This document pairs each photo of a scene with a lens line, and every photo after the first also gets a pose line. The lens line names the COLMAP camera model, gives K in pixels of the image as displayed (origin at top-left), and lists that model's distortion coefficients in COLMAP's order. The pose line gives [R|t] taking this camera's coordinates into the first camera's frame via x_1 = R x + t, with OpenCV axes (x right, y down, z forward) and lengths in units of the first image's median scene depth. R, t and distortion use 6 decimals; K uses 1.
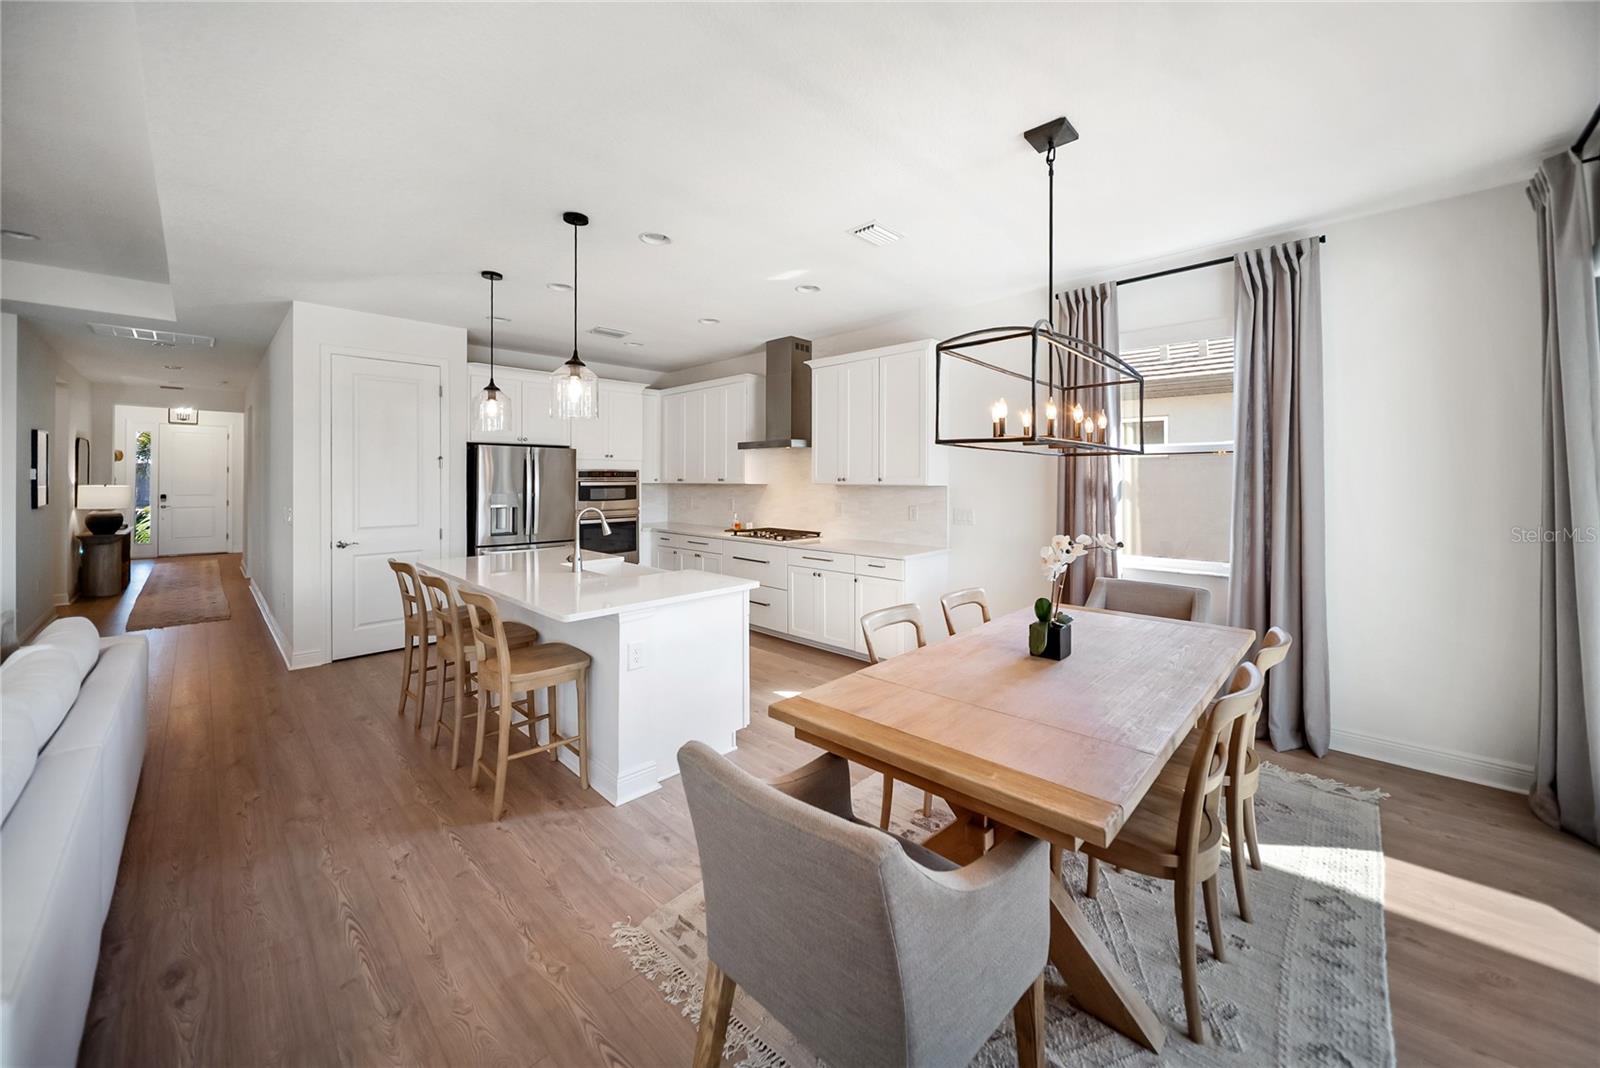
lens RADIAL K [[588.5, 0, 796.9], [0, 588.5, 478.9], [0, 0, 1]] dist [-0.003622, -0.000014]
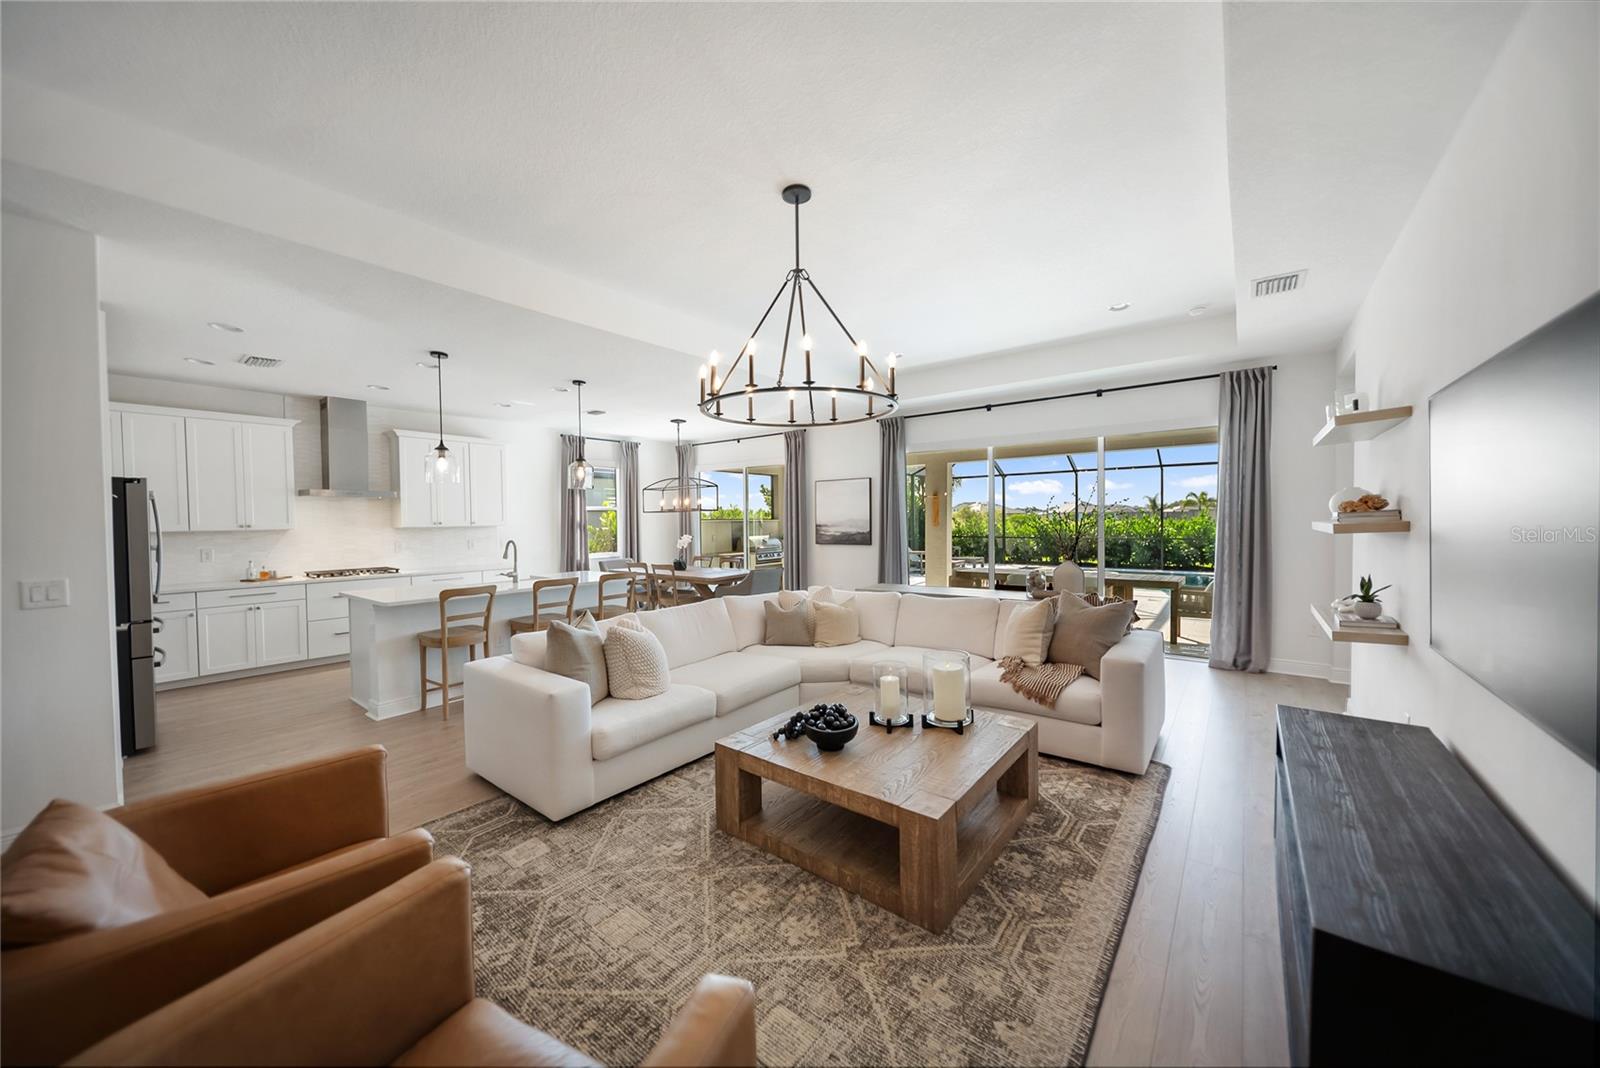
lens RADIAL K [[562.7, 0, 798.5], [0, 562.7, 534.4], [0, 0, 1]] dist [-0.000650, -0.000013]
pose [[-0.109757, -0.026761, 0.993598, -1.194454], [0.013455, 0.999506, 0.028406, 0.001235], [-0.993867, 0.016486, -0.109343, 0.264306]]
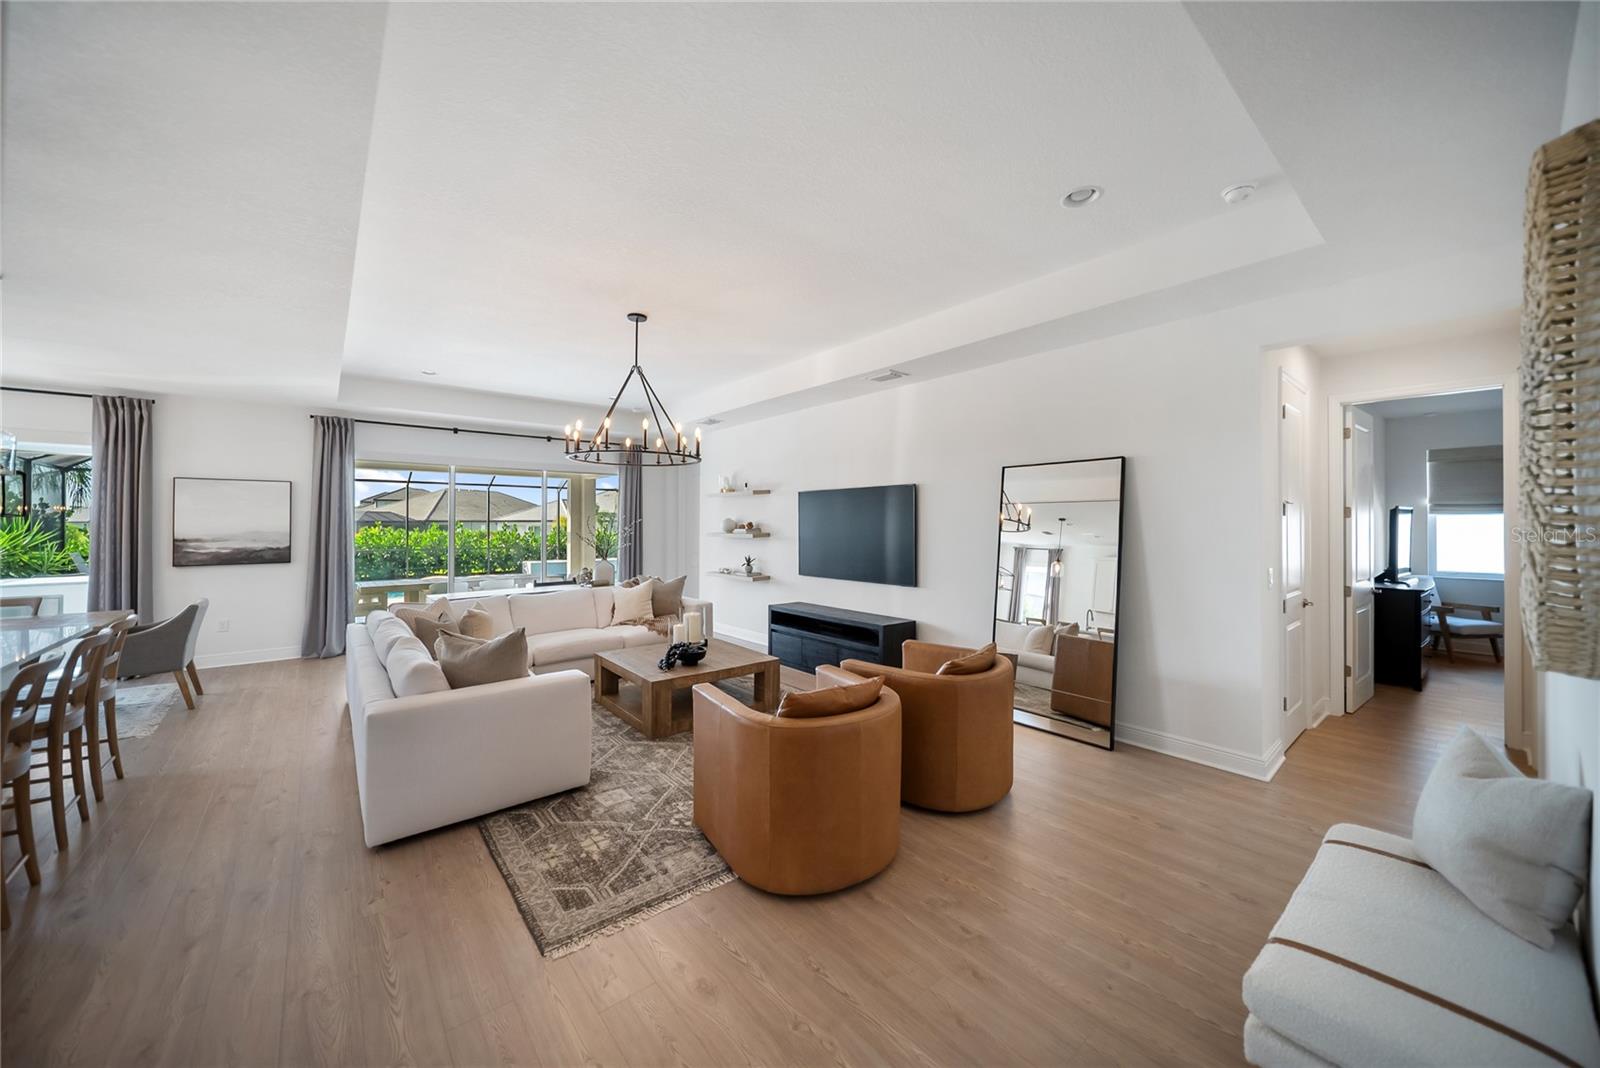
lens RADIAL K [[584.3, 0, 787.5], [0, 584.3, 521.6], [0, 0, 1]] dist [-0.001113, -0.000143]
pose [[-0.993386, 0.001065, 0.114821, -0.982129], [0.000807, 0.999997, -0.002289, -0.009869], [-0.114823, -0.002181, -0.993384, 0.965331]]
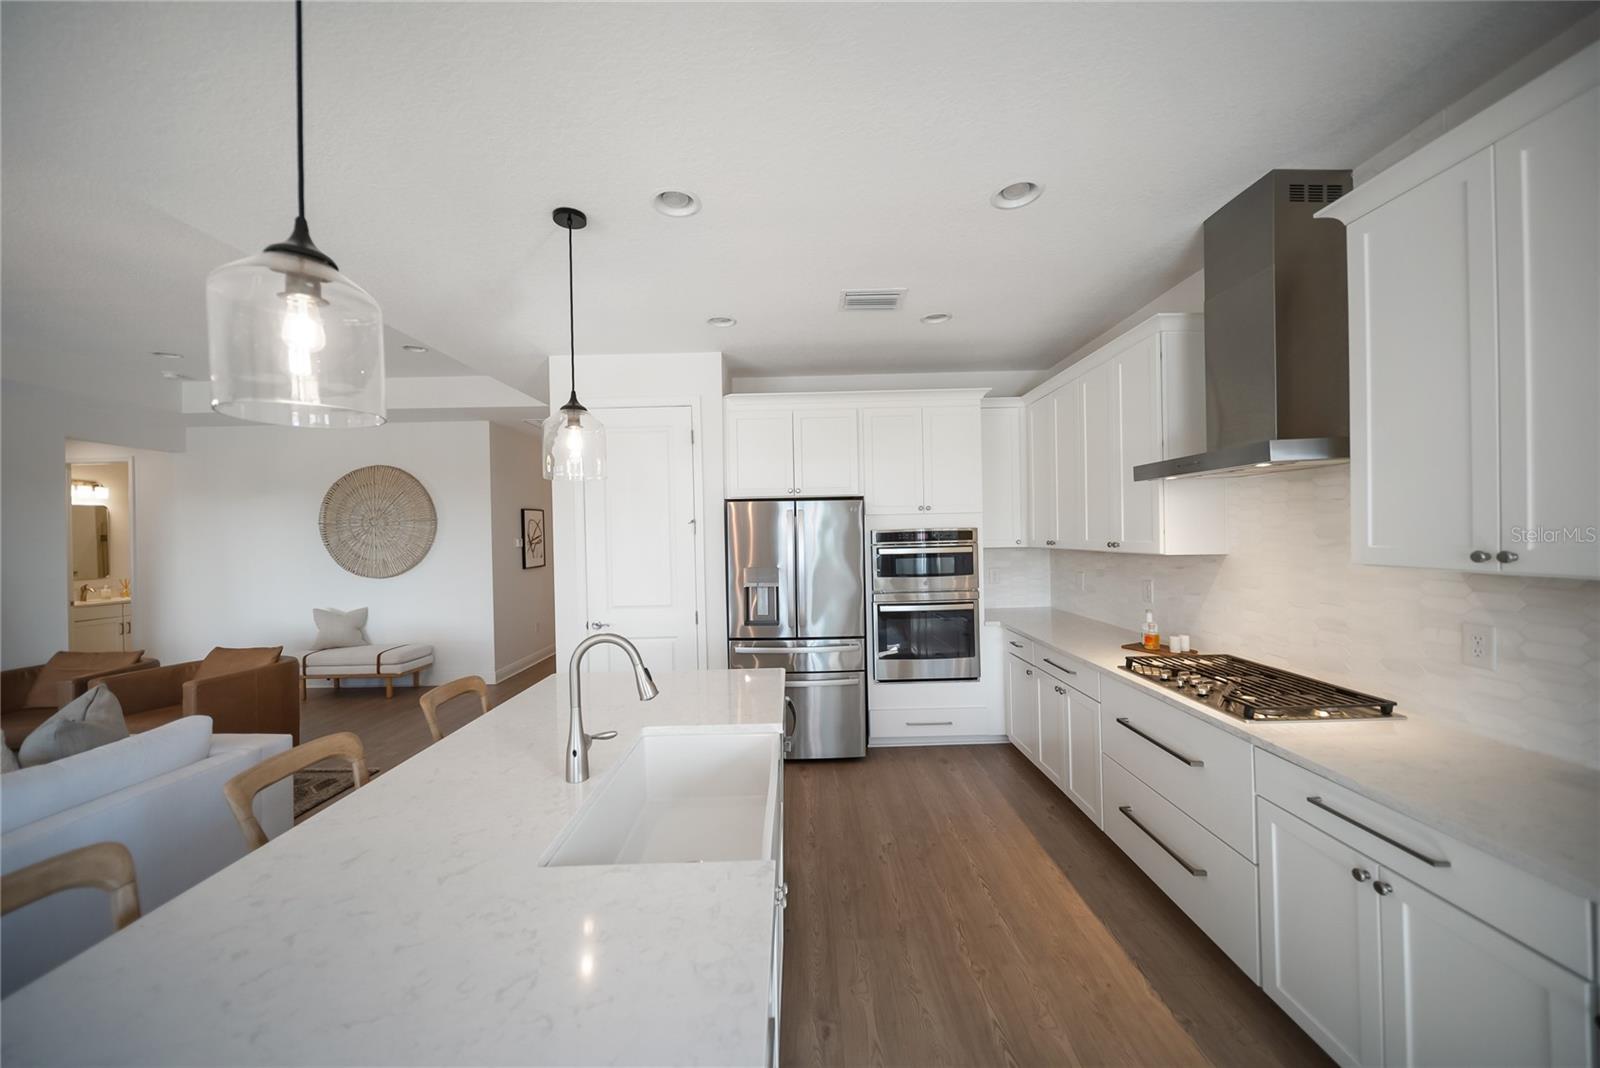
lens RADIAL K [[568.1, 0, 800.0], [0, 568.1, 534.0], [0, 0, 1]] dist [-0.001613, -0.000150]
pose [[0.701586, -0.013671, -0.712454, 0.032753], [0.020232, 0.999795, 0.000739, -0.014807], [0.712298, -0.014933, 0.701719, 0.511249]]
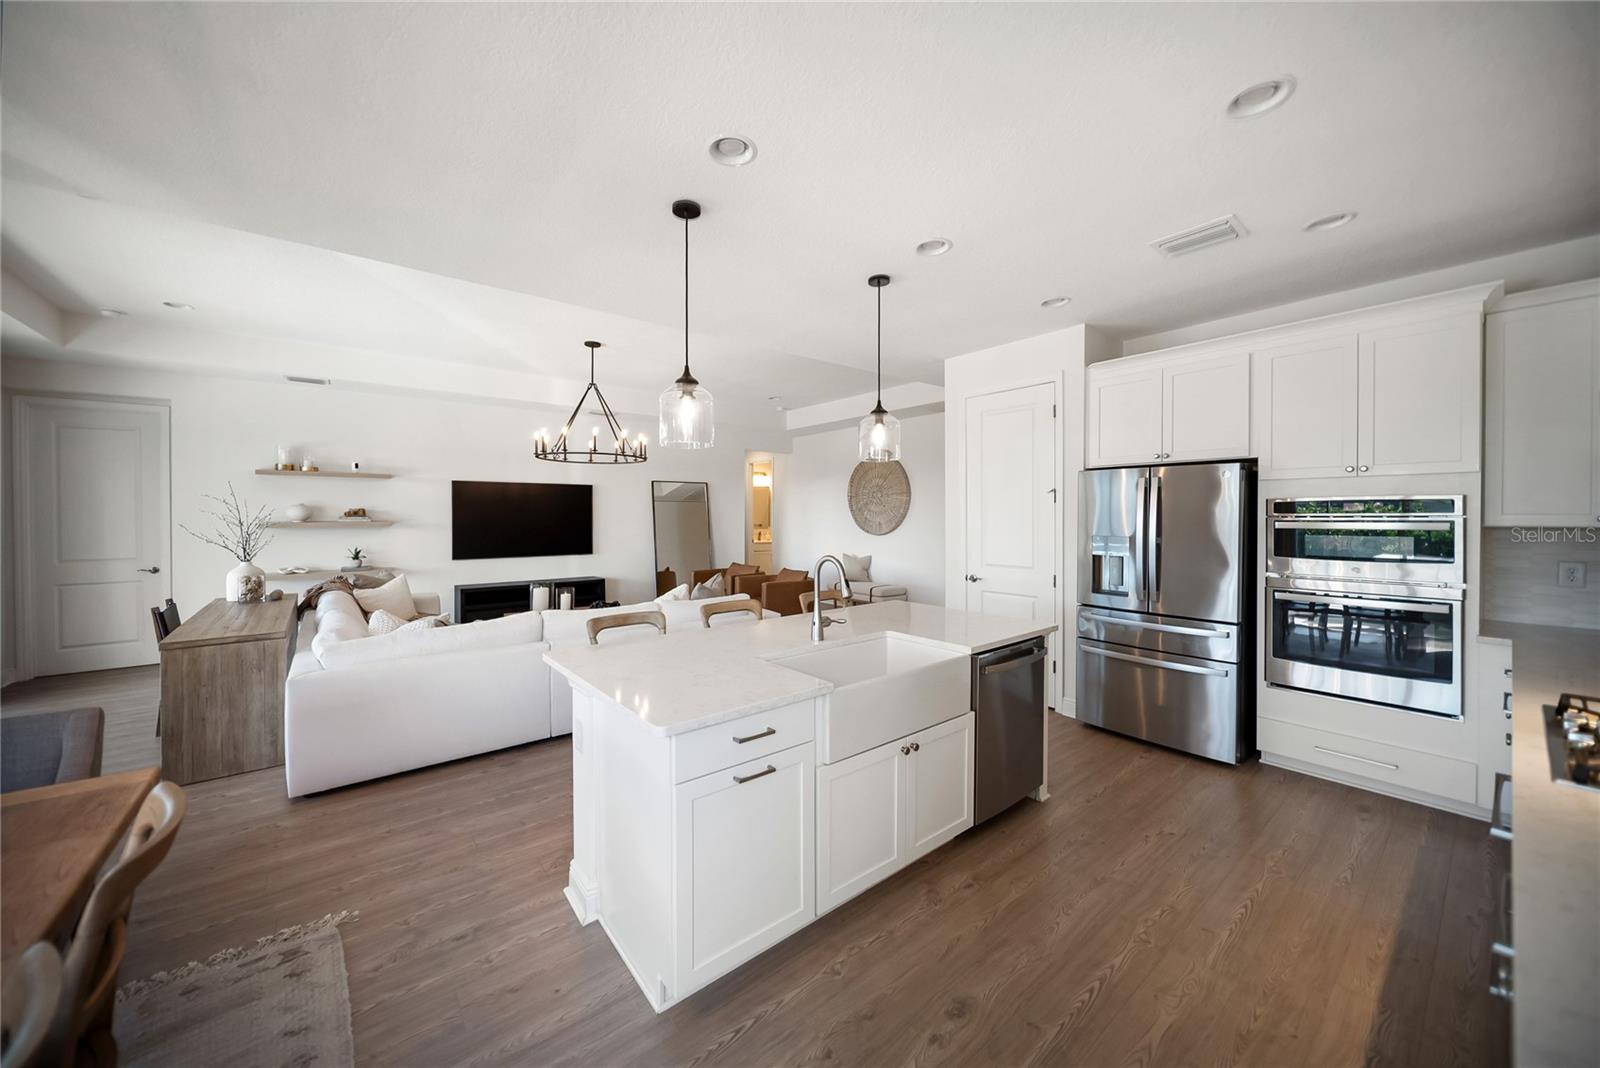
lens RADIAL K [[570.1, 0, 794.9], [0, 570.1, 523.6], [0, 0, 1]] dist [-0.001209, -0.000288]
pose [[-0.121485, 0.016573, -0.992455, 0.222148], [0.000053, 0.999861, 0.016690, -0.002334], [0.992593, 0.001975, -0.121469, 0.660163]]
